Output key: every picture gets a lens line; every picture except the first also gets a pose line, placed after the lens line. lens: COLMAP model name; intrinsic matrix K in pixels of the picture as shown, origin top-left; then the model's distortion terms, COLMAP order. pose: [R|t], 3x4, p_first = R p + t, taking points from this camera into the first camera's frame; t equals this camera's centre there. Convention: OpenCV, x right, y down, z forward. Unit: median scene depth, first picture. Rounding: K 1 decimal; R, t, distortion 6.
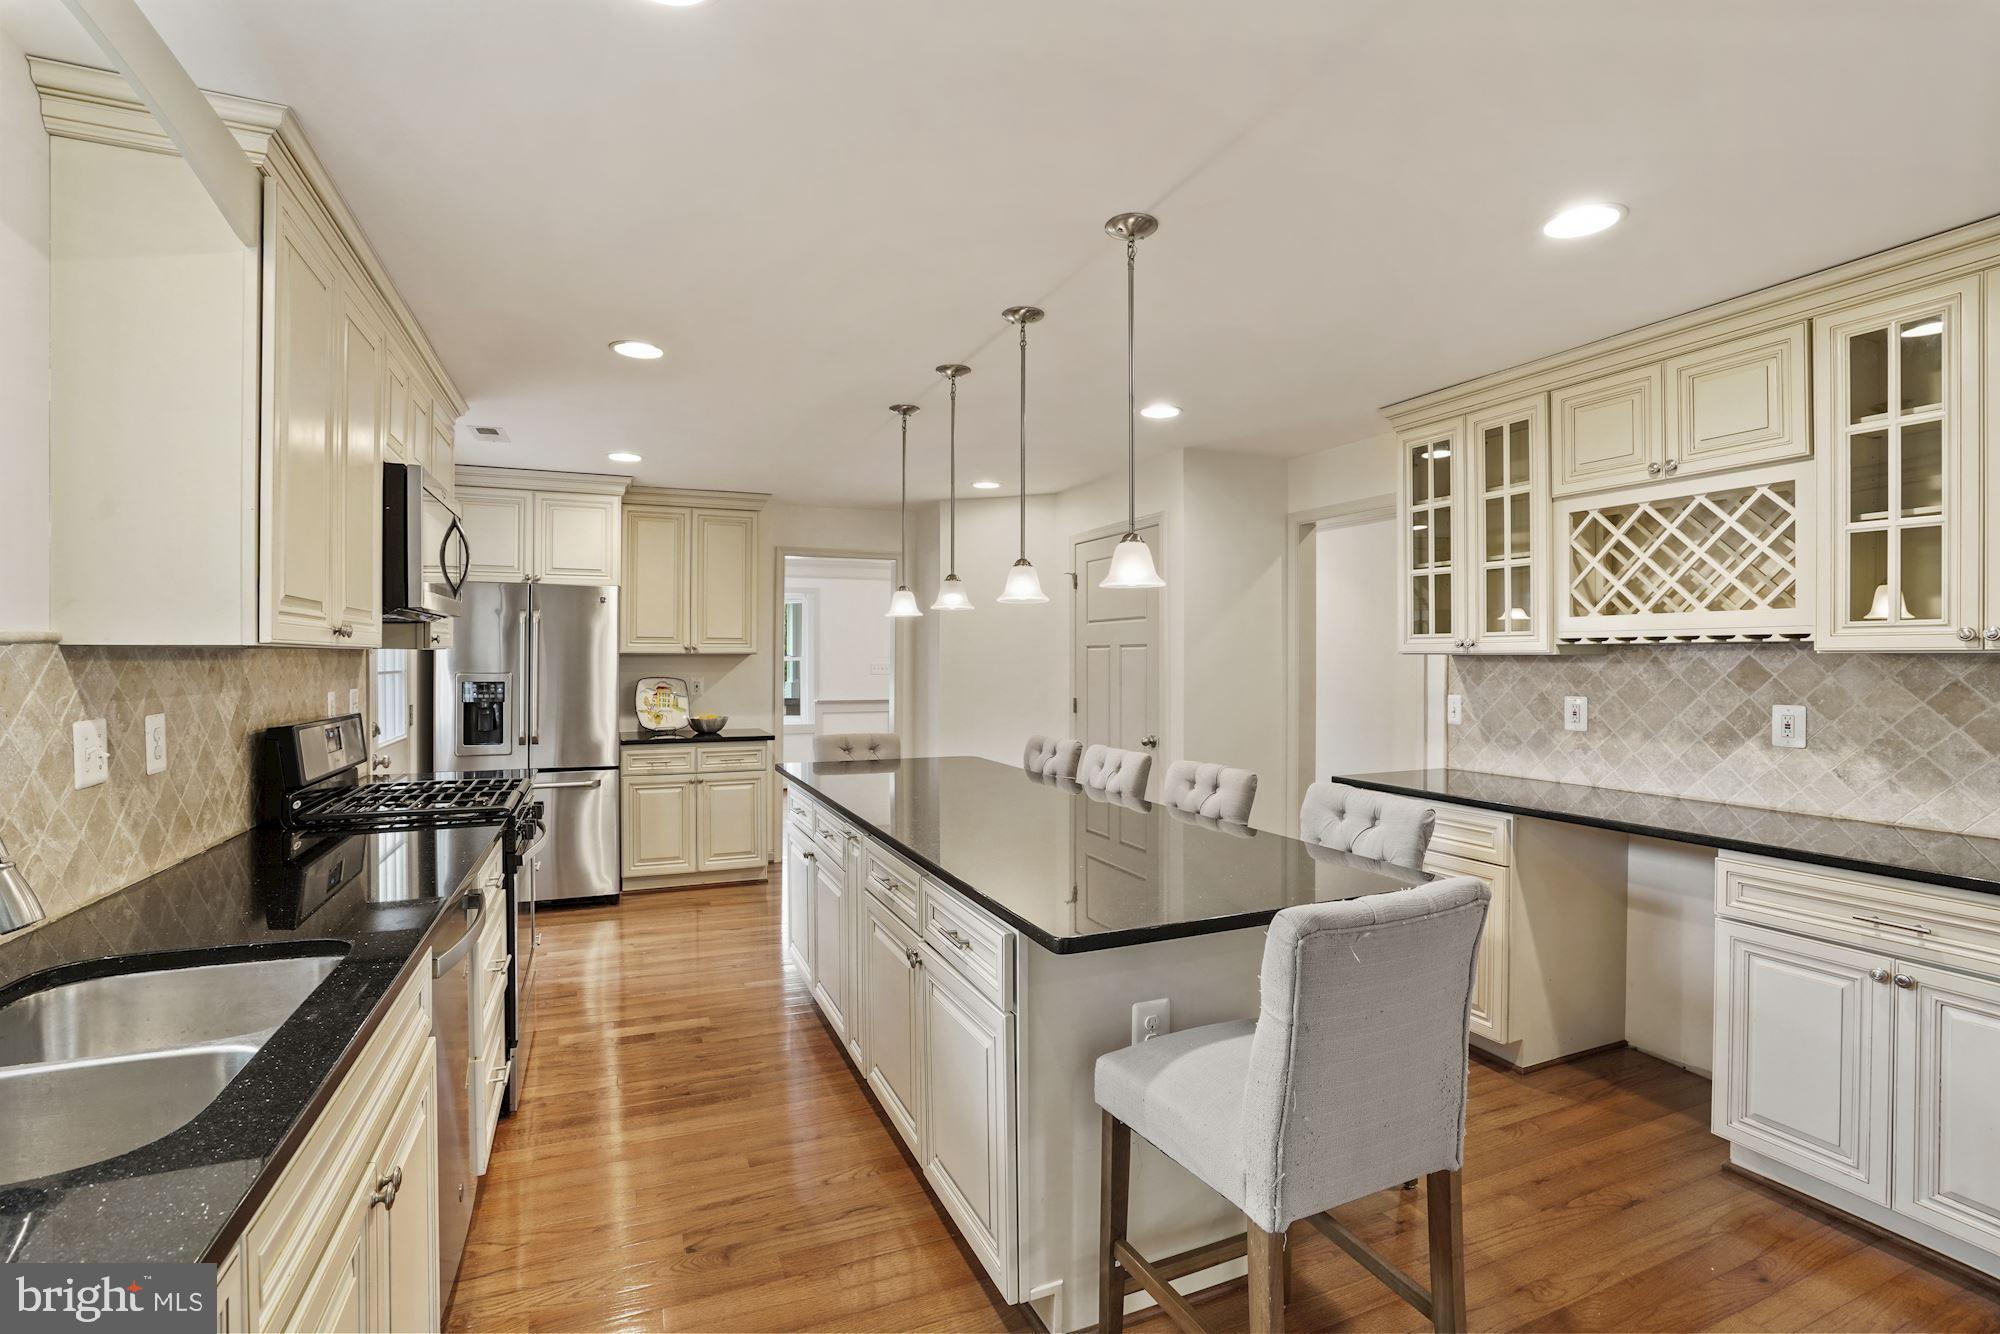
lens RADIAL K [[911.2, 0, 999.7], [0, 911.2, 667.4], [0, 0, 1]] dist [-0.016714, 0.002069]
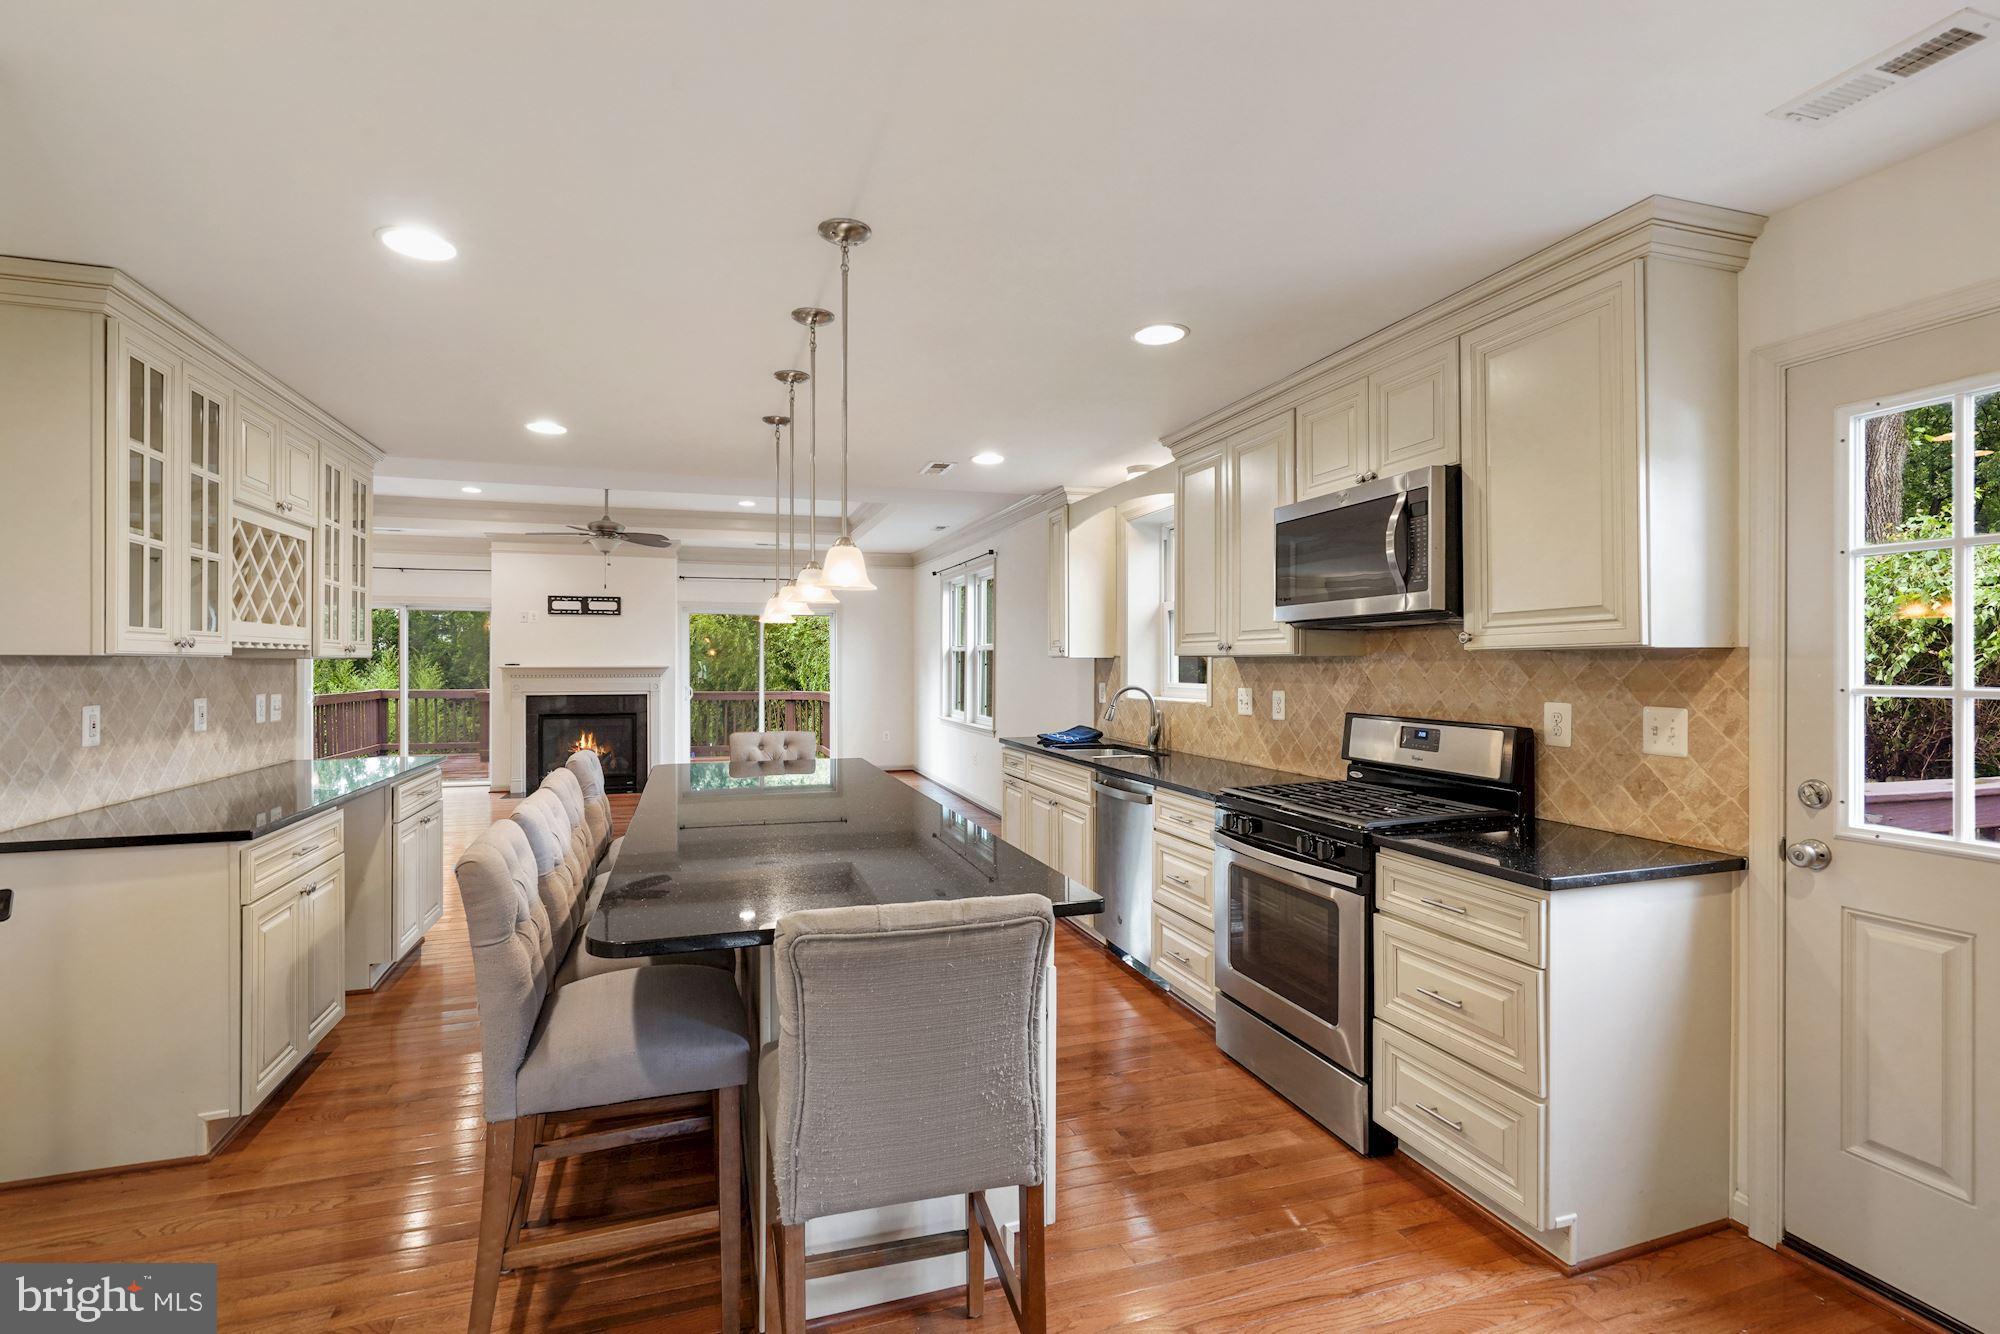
lens RADIAL K [[911.2, 0, 1000.1], [0, 911.2, 659.5], [0, 0, 1]] dist [-0.016714, 0.002069]
pose [[-0.995784, -0.001553, 0.091718, -0.297126], [-0.000999, 0.999981, 0.006092, -0.017653], [-0.091726, 0.005975, -0.995766, 1.822304]]
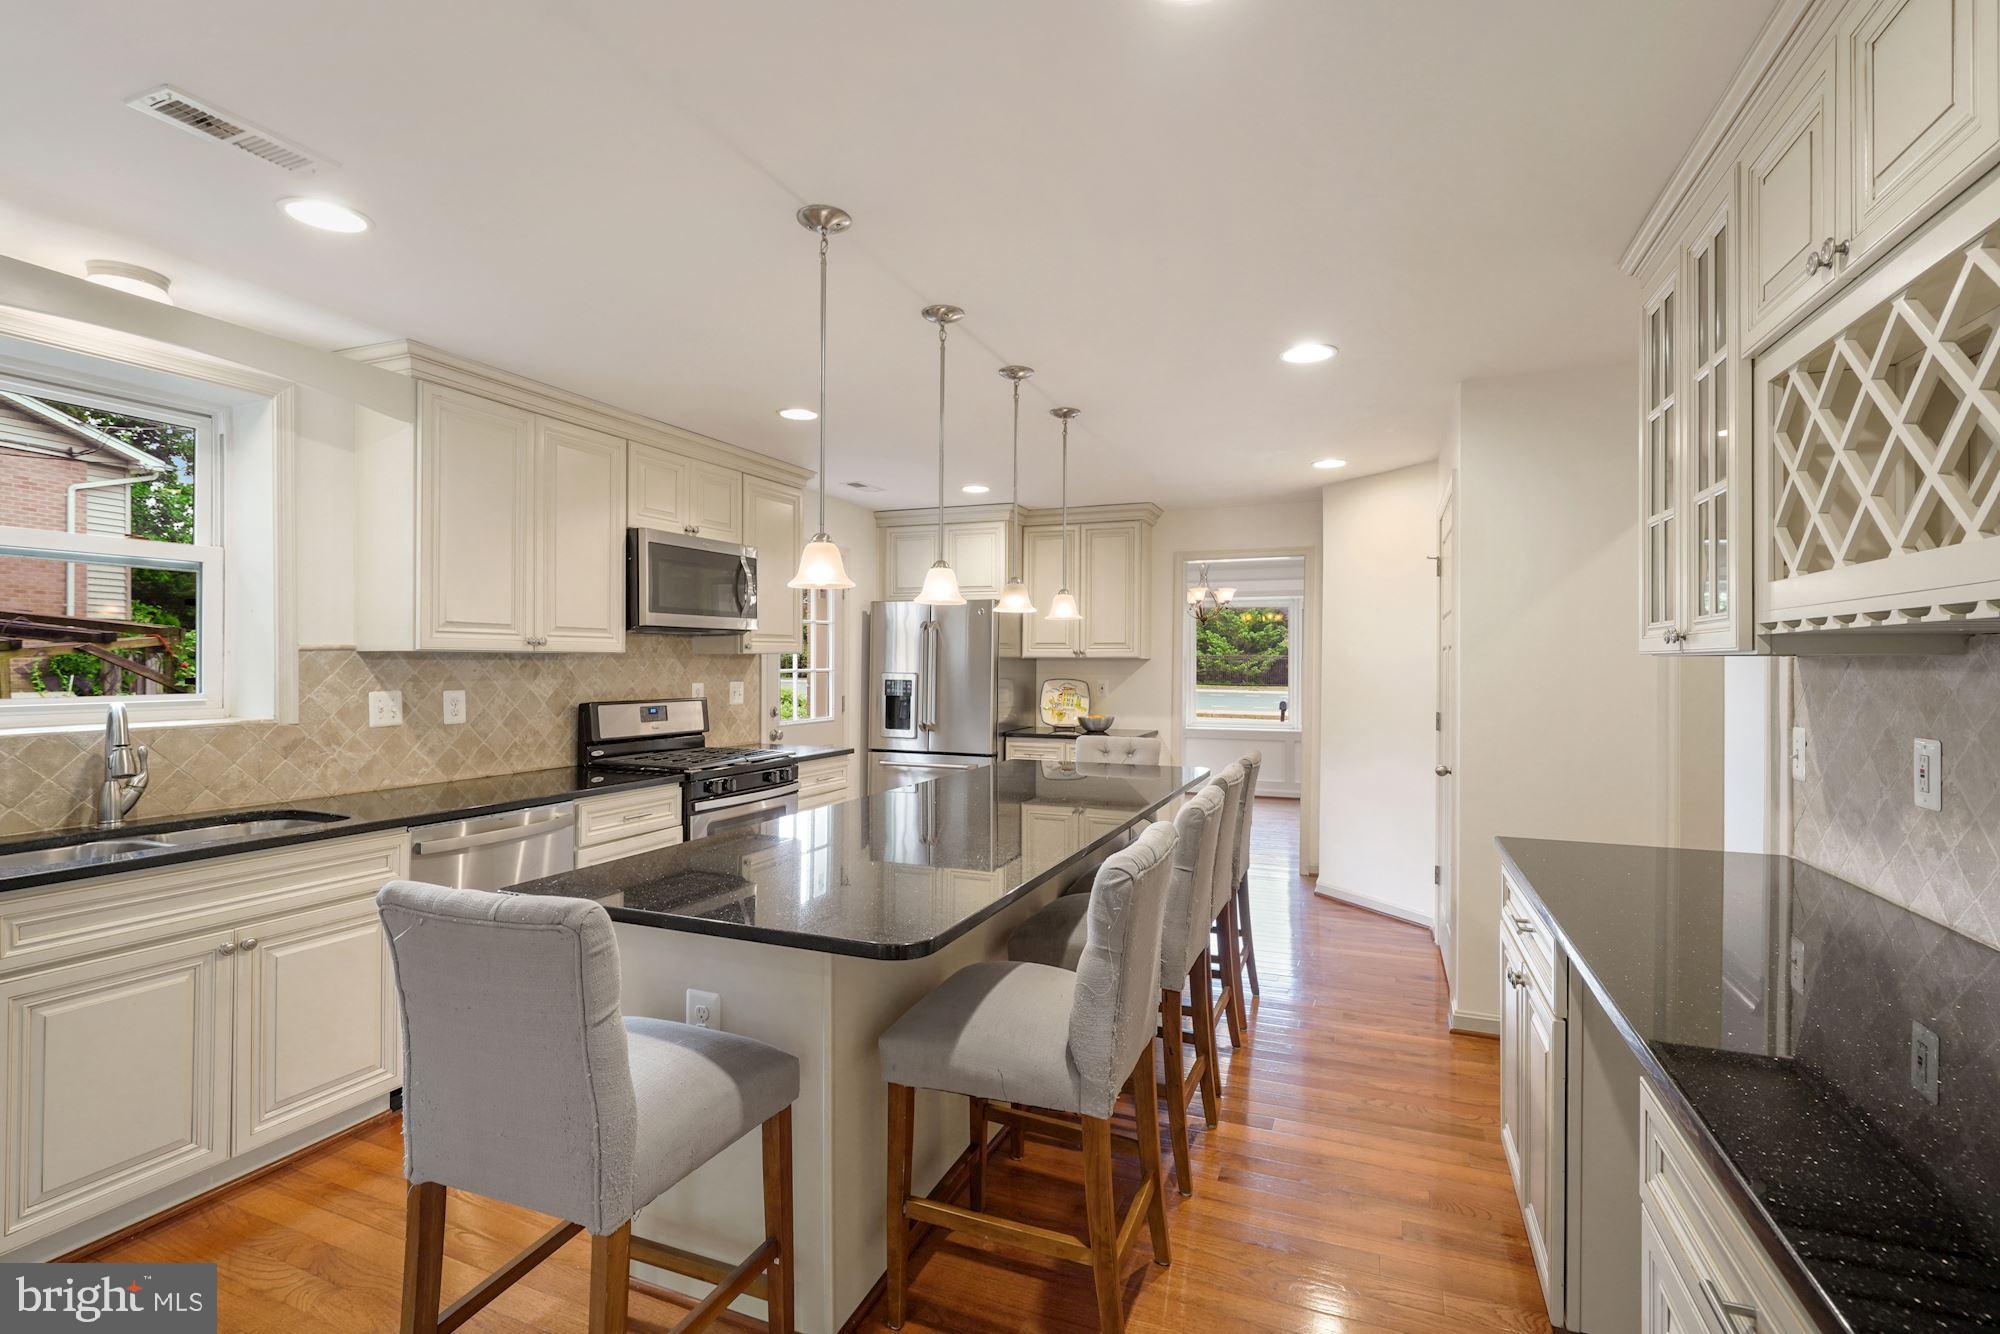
lens RADIAL K [[911.2, 0, 1007.4], [0, 911.2, 659.6], [0, 0, 1]] dist [-0.016714, 0.002069]
pose [[0.704086, -0.000082, -0.710115, 0.653942], [-0.010706, 0.999885, -0.010731, -0.001273], [0.710034, 0.015158, 0.704004, 0.302824]]
